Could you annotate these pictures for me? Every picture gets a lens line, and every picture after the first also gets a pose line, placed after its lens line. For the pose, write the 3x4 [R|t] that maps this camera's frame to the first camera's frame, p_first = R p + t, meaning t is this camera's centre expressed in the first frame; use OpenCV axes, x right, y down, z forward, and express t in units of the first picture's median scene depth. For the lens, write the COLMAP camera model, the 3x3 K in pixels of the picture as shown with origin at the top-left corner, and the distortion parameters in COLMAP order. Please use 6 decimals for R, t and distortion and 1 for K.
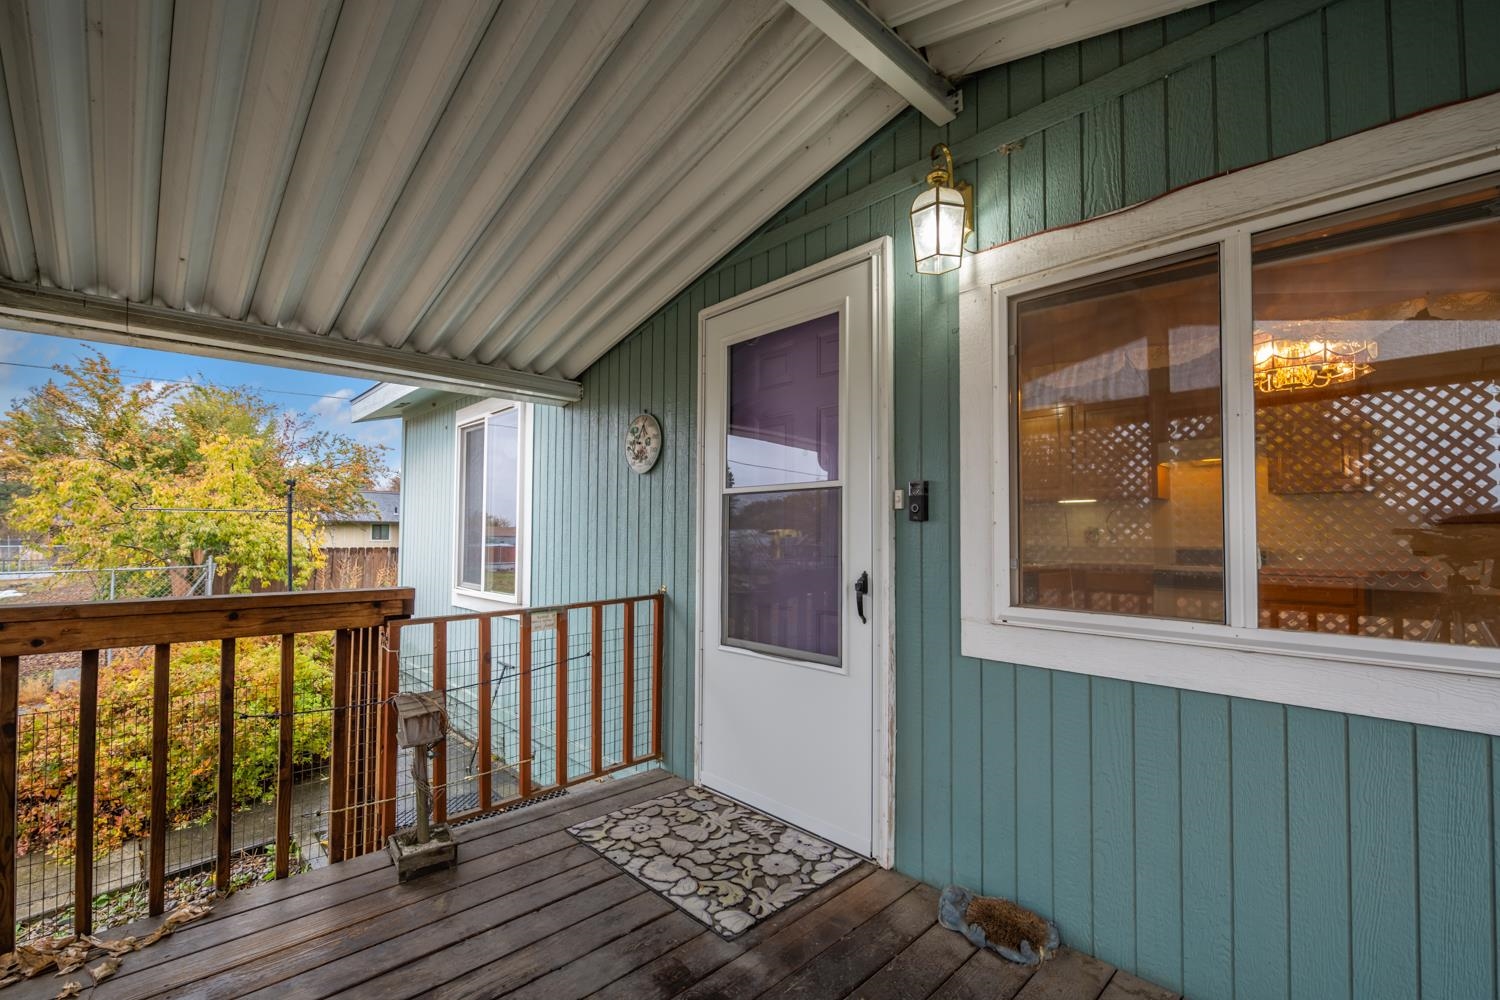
lens RADIAL K [[649.5, 0, 754.9], [0, 649.5, 508.2], [0, 0, 1]] dist [-0.005250, -0.000292]
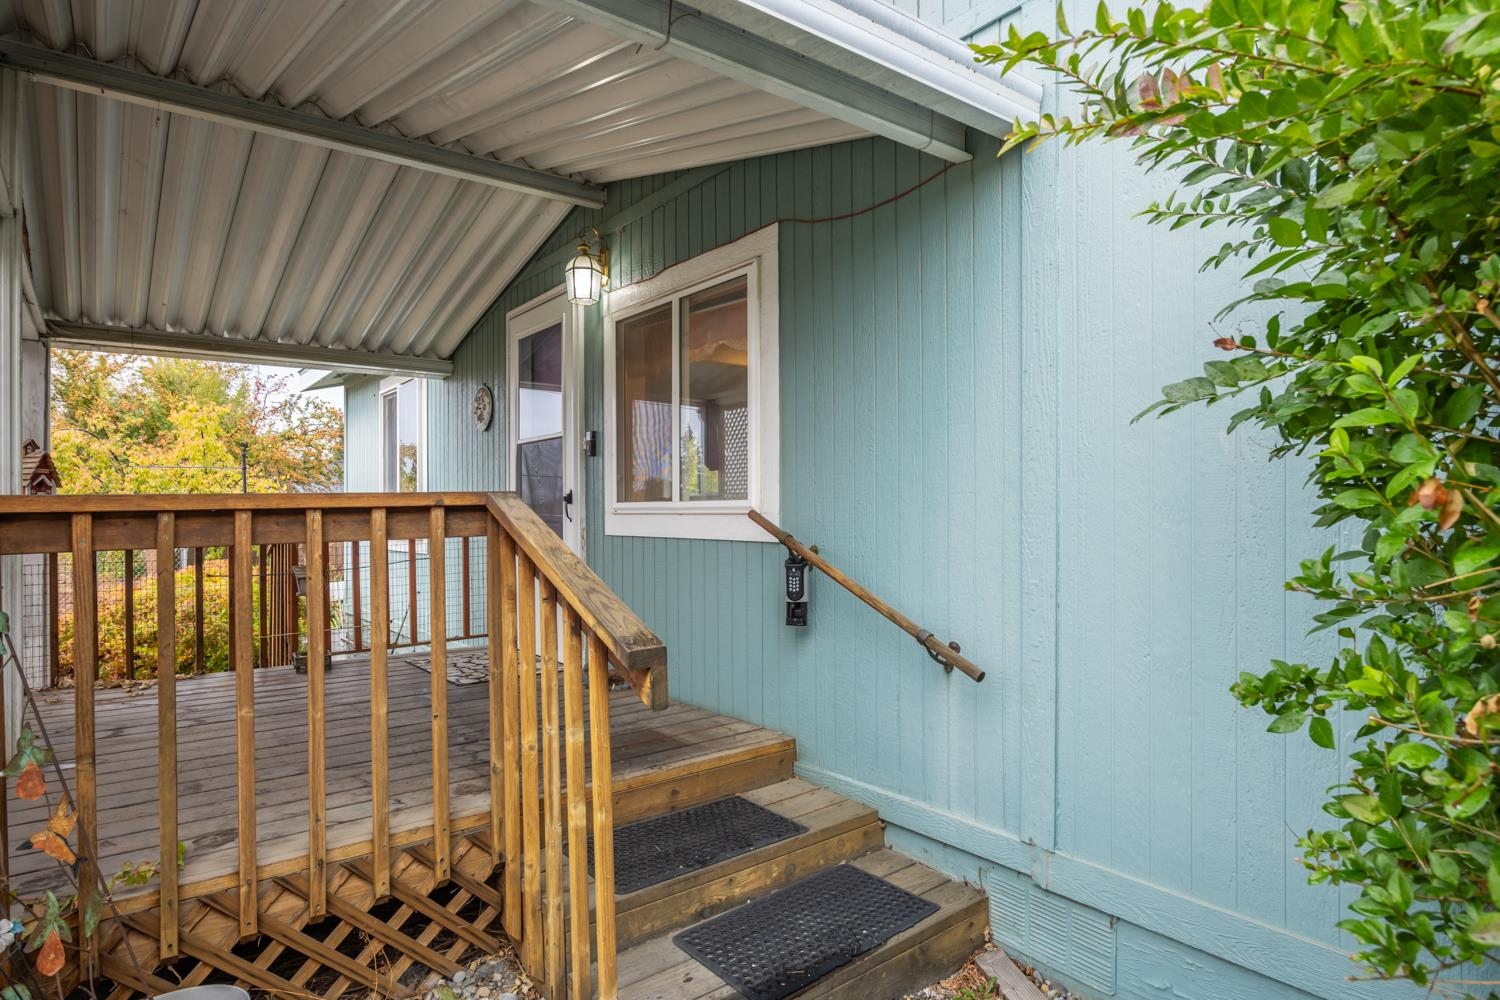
lens RADIAL K [[835.5, 0, 747.8], [0, 835.5, 500.3], [0, 0, 1]] dist [-0.002881, 0.001461]
pose [[0.994520, -0.012396, -0.103807, 0.283056], [0.015304, 0.999511, 0.027269, 0.026151], [0.103418, -0.028709, 0.994224, -0.341935]]
